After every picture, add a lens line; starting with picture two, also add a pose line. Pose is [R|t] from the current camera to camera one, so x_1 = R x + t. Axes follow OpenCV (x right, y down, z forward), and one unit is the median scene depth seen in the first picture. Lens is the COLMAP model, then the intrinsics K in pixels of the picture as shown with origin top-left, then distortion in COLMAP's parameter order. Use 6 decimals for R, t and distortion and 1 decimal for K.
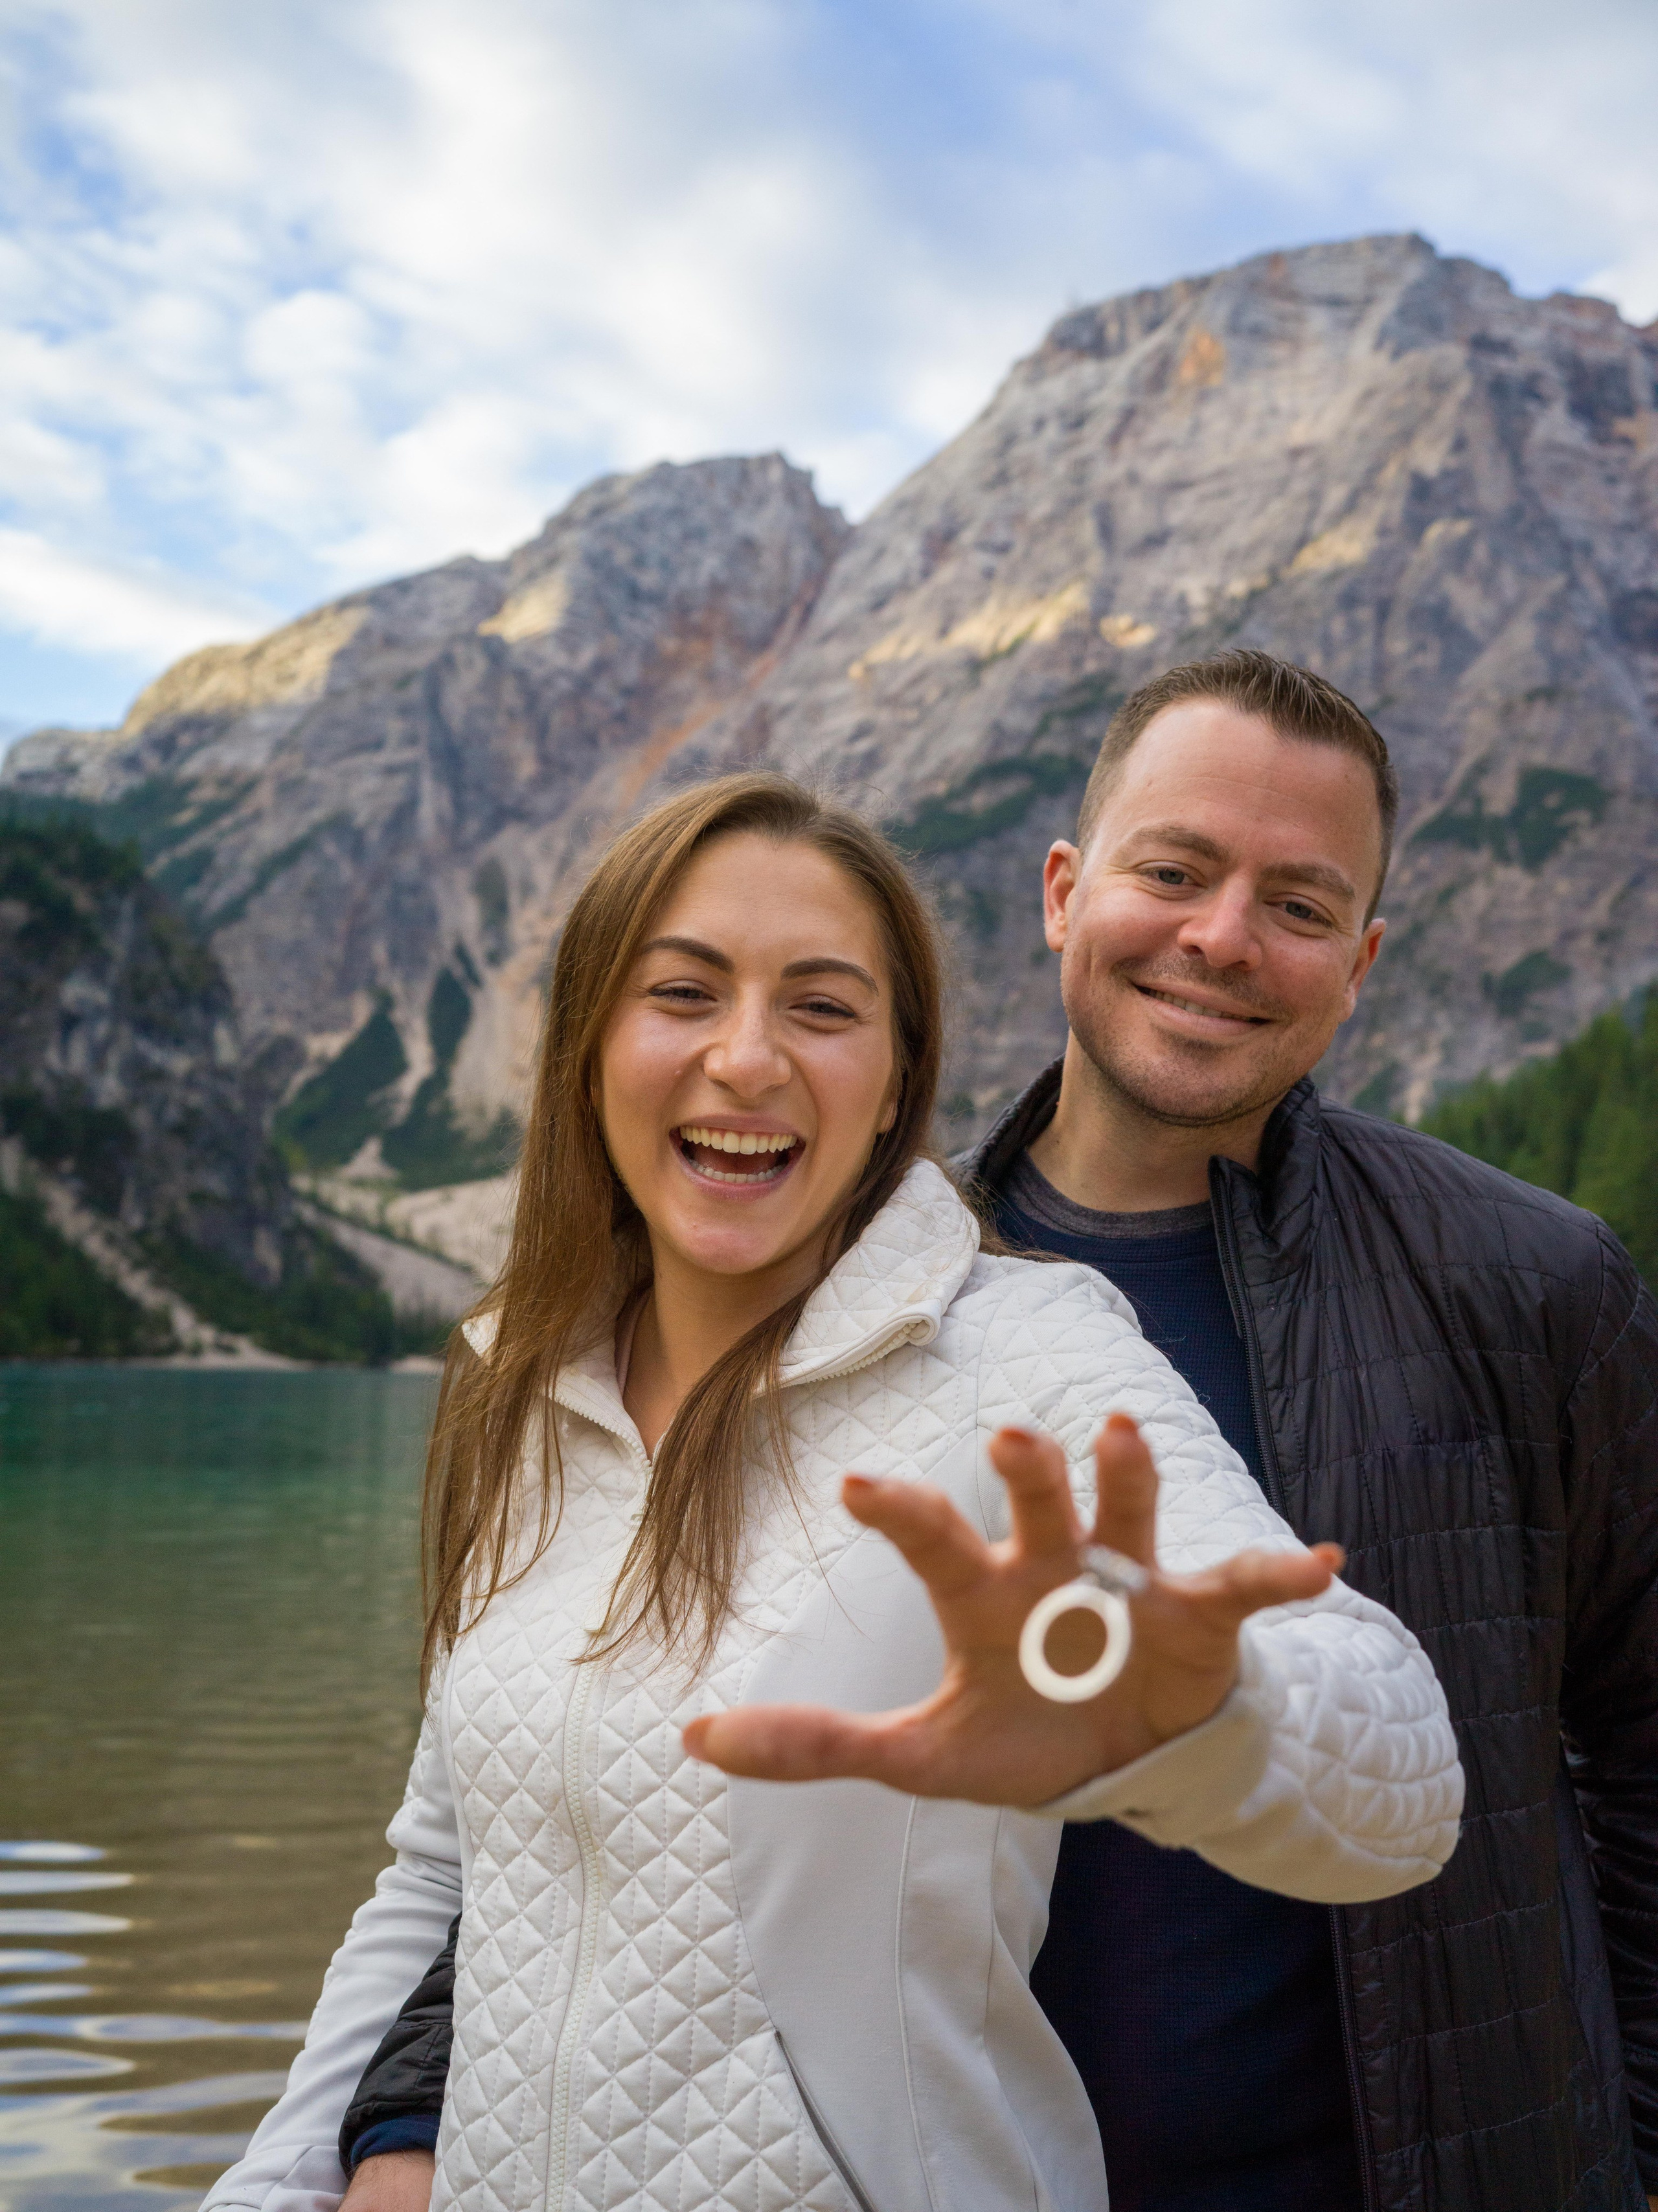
lens RADIAL K [[2463.8, 0, 829.0], [0, 2463.8, 1106.0], [0, 0, 1]] dist [0.091881, -0.135927]
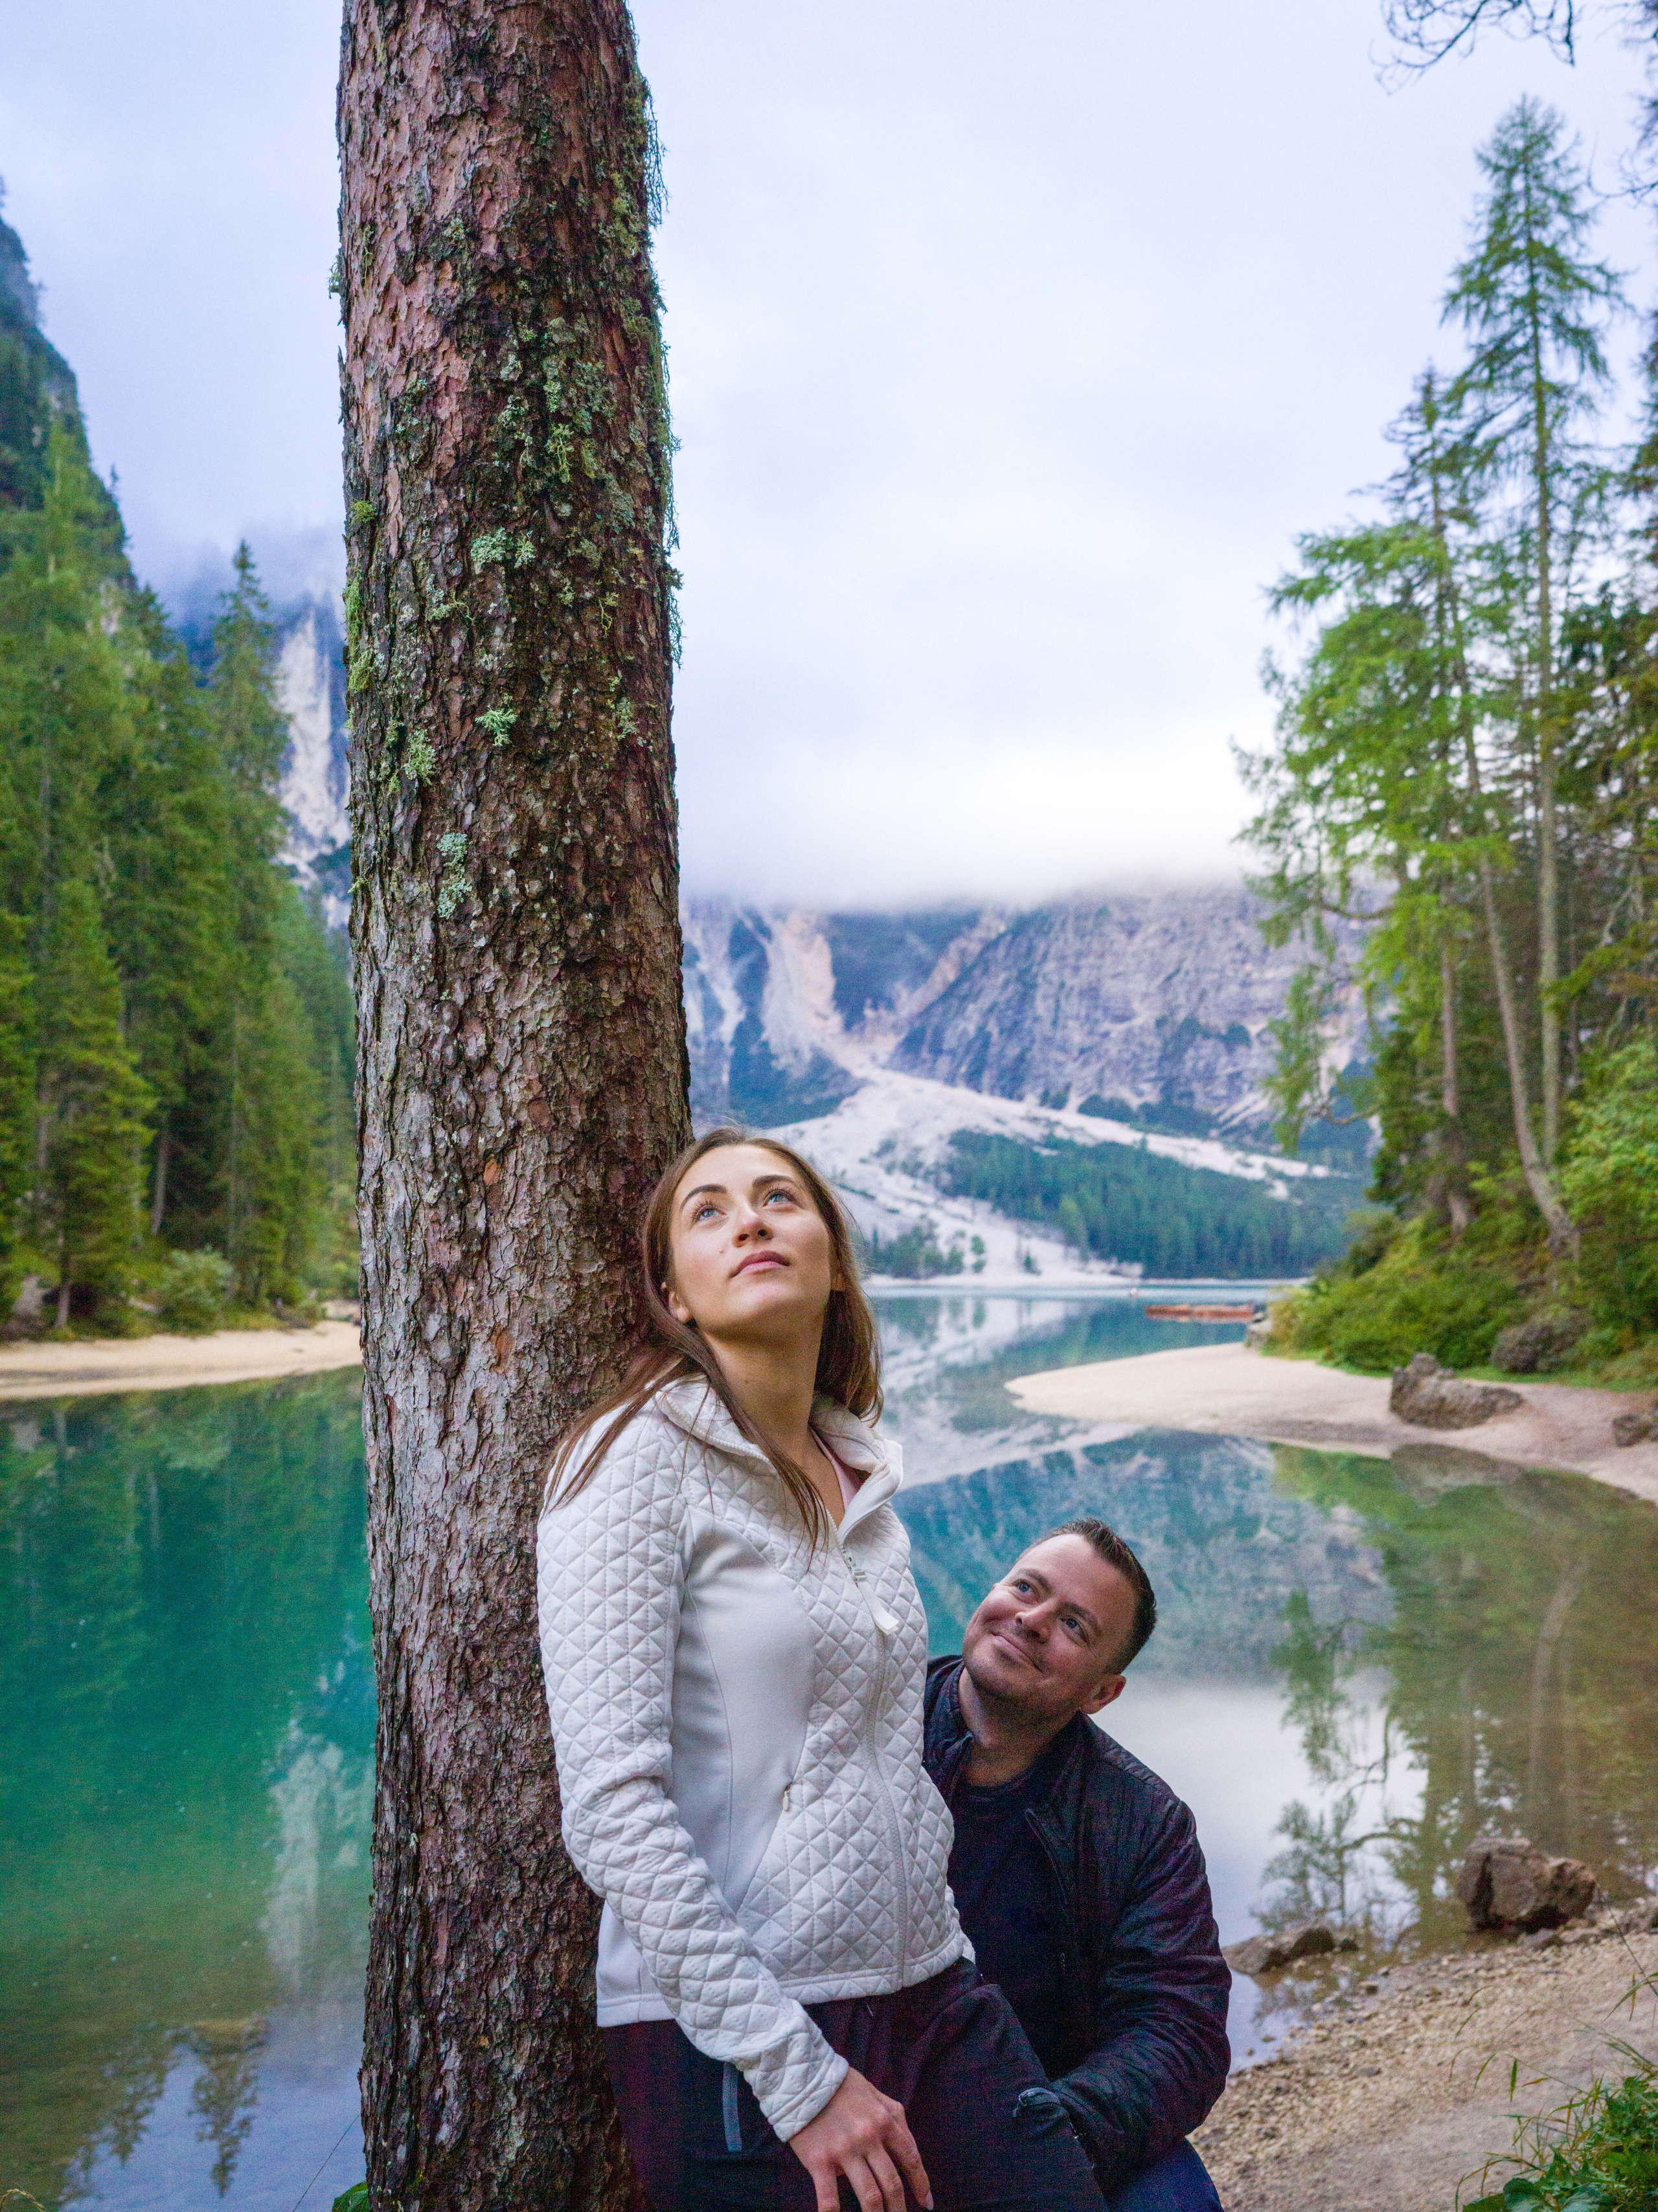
lens RADIAL K [[2405.6, 0, 829.0], [0, 2405.6, 1106.0], [0, 0, 1]] dist [0.083412, -0.137151]
pose [[0.998269, -0.029971, -0.050605, -0.072092], [0.031795, 0.998860, 0.035619, -0.011932], [0.049480, -0.037167, 0.998083, -0.085417]]
